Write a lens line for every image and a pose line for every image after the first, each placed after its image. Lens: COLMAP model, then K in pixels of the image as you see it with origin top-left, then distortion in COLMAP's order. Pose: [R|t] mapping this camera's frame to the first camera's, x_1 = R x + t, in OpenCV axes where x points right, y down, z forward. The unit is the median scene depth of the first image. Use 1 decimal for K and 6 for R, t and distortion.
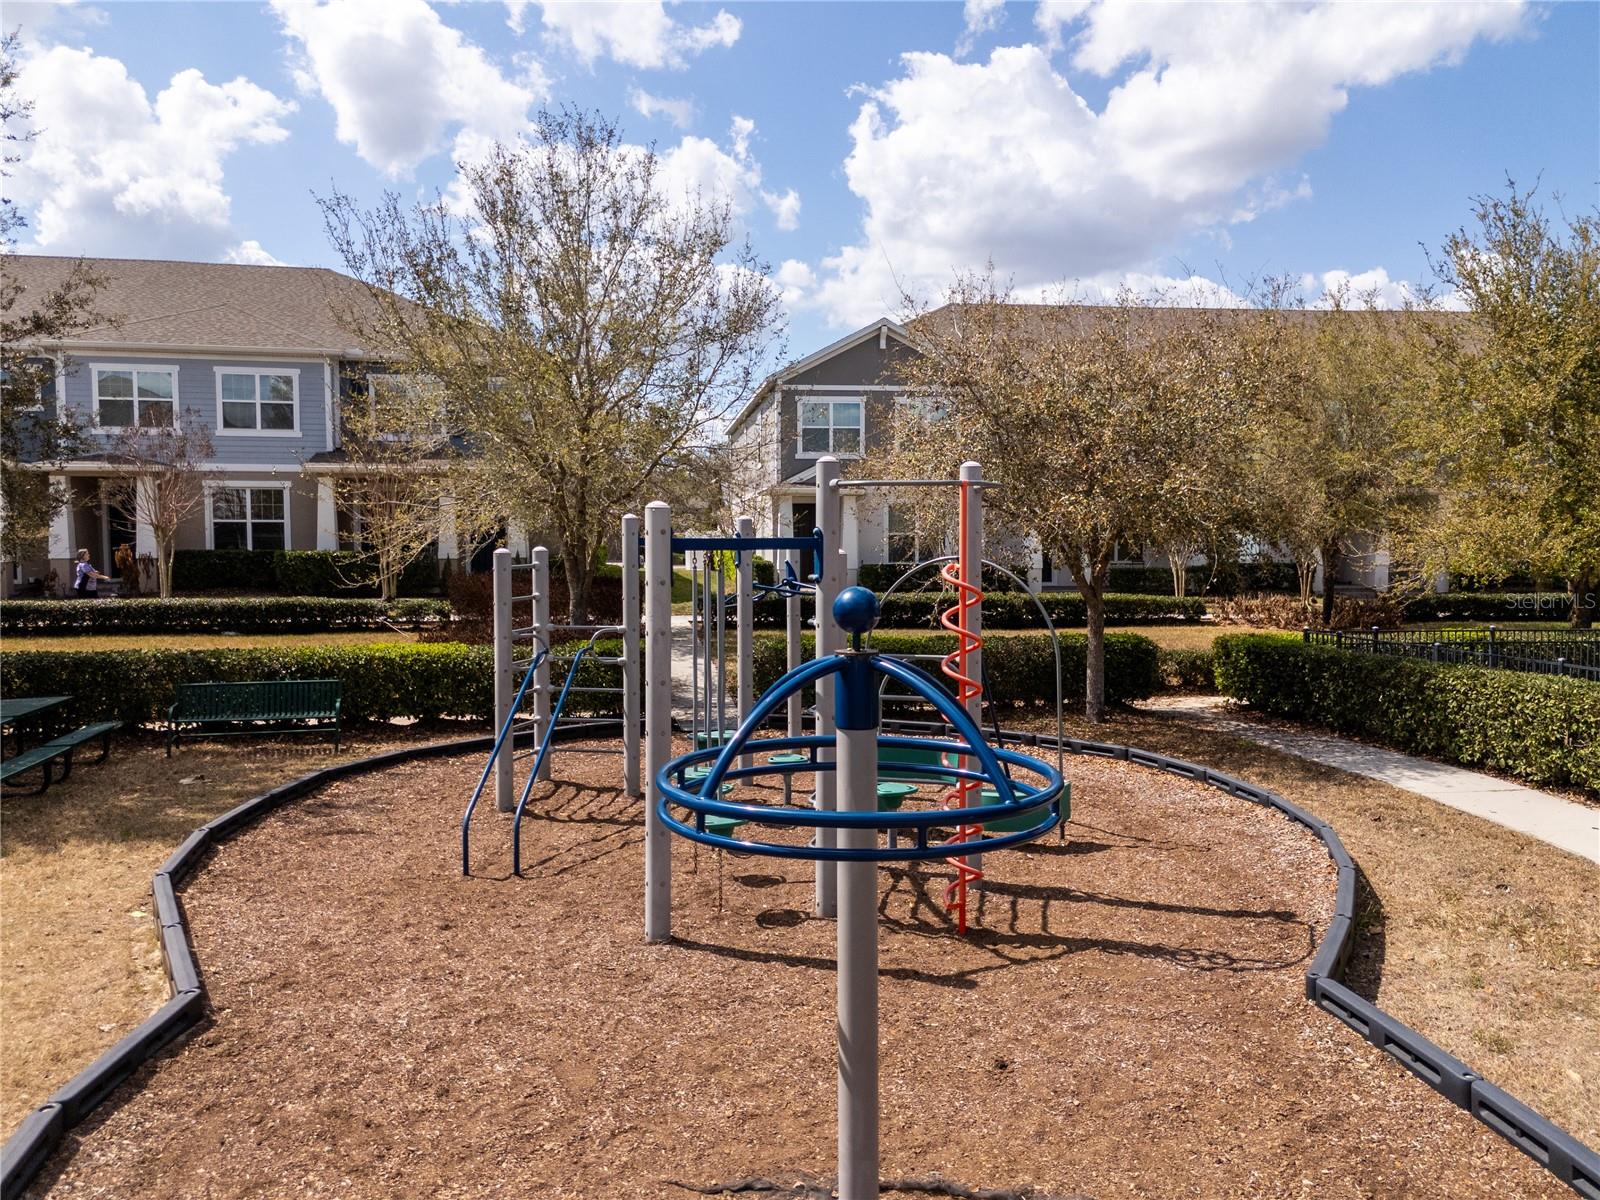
lens RADIAL K [[1160.9, 0, 800.0], [0, 1160.9, 600.0], [0, 0, 1]] dist [0.056886, -0.055562]
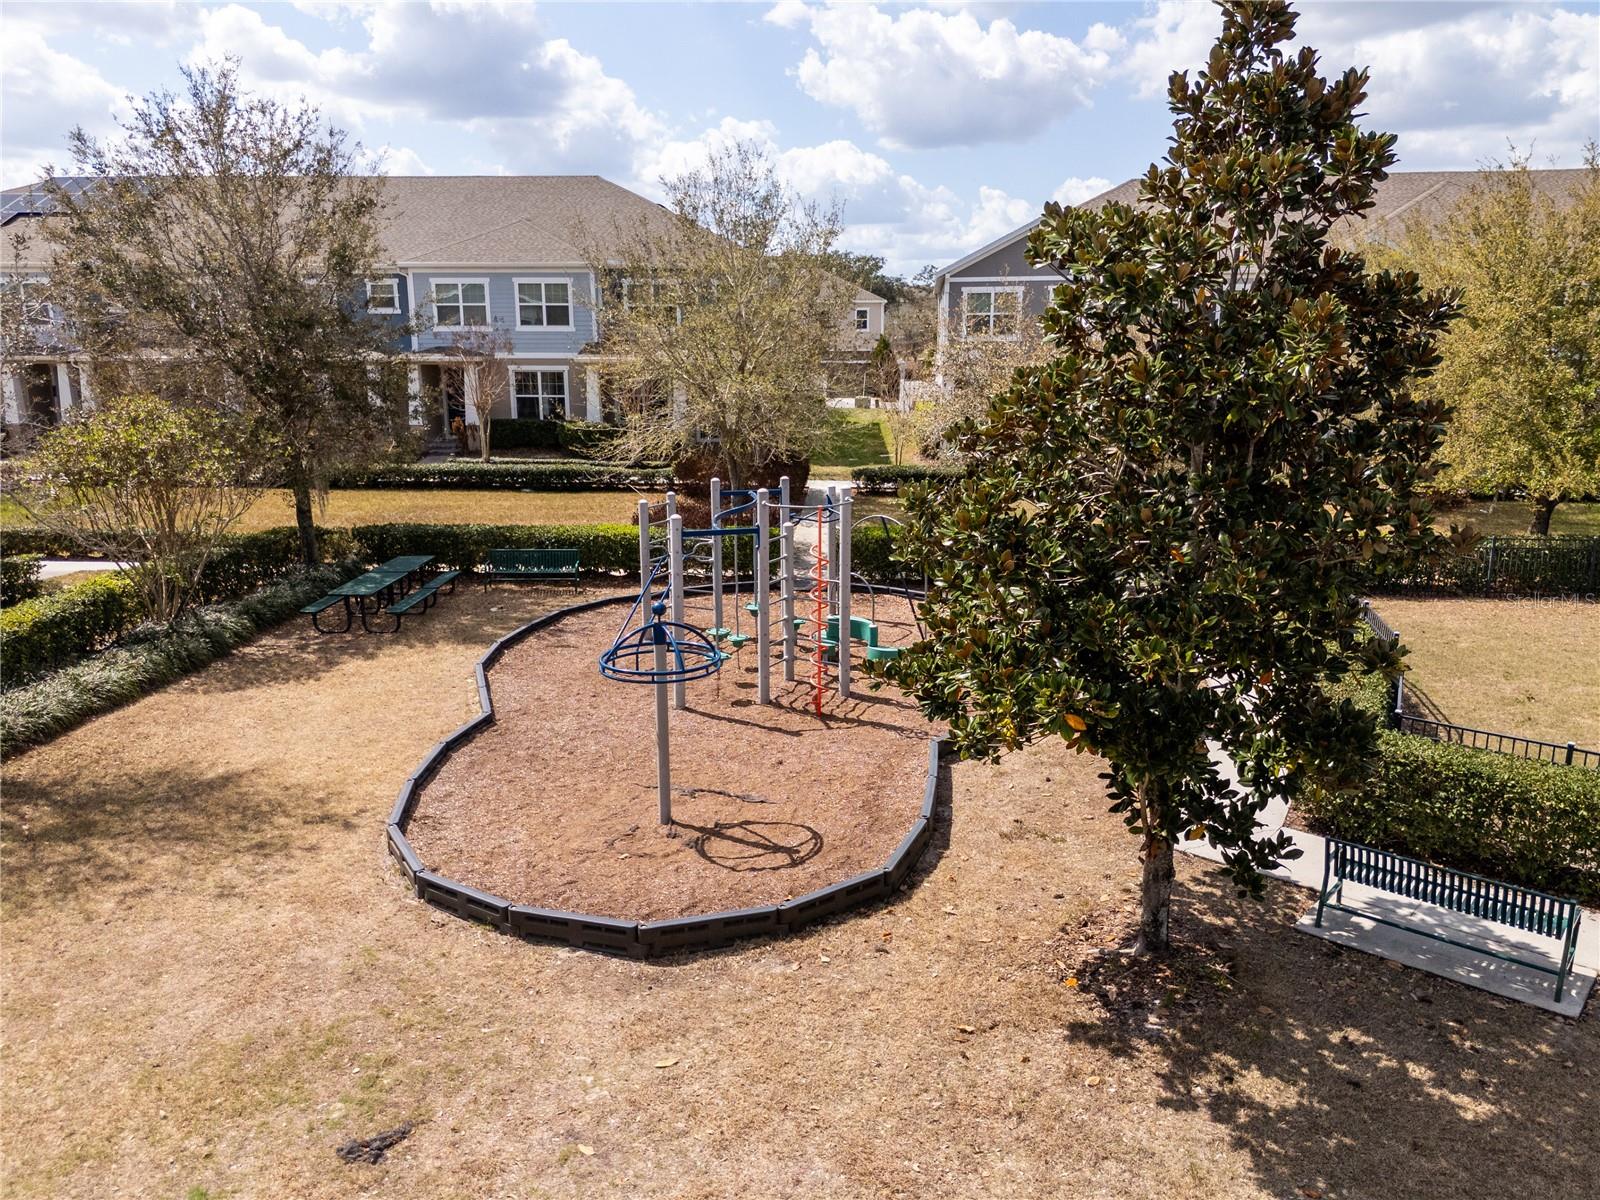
lens RADIAL K [[1160.9, 0, 800.0], [0, 1160.9, 600.0], [0, 0, 1]] dist [0.056886, -0.055562]
pose [[0.970706, 0.048465, -0.235330, 0.353246], [-0.008048, 0.985454, 0.169753, -0.167315], [0.240134, -0.162886, 0.956976, -0.596078]]
